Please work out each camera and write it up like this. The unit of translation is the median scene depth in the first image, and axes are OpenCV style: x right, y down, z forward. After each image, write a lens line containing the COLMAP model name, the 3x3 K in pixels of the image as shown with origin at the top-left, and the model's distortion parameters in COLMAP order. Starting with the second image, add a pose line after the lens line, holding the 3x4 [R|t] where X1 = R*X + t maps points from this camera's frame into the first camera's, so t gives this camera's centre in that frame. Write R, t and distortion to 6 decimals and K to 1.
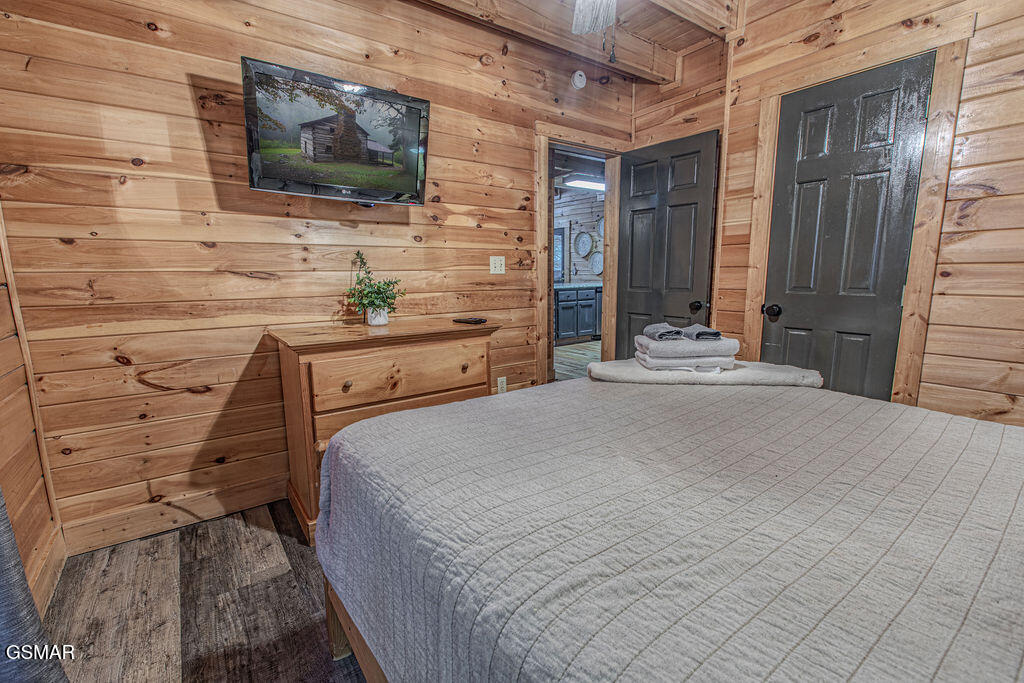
lens RADIAL K [[453.8, 0, 512.1], [0, 453.8, 342.1], [0, 0, 1]] dist [0.004736, -0.001648]
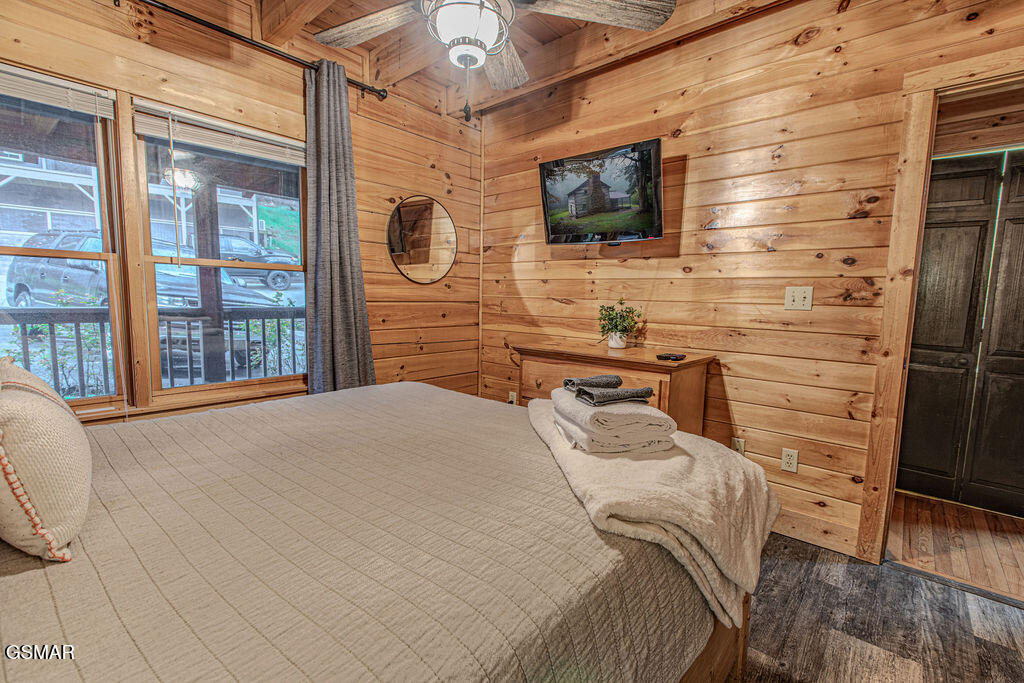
lens RADIAL K [[453.8, 0, 512.2], [0, 453.8, 340.4], [0, 0, 1]] dist [0.004736, -0.001648]
pose [[0.221199, 0.107279, -0.969310, 0.781109], [-0.174984, 0.982167, 0.068771, -0.093080], [0.959402, 0.154402, 0.236026, 0.506098]]
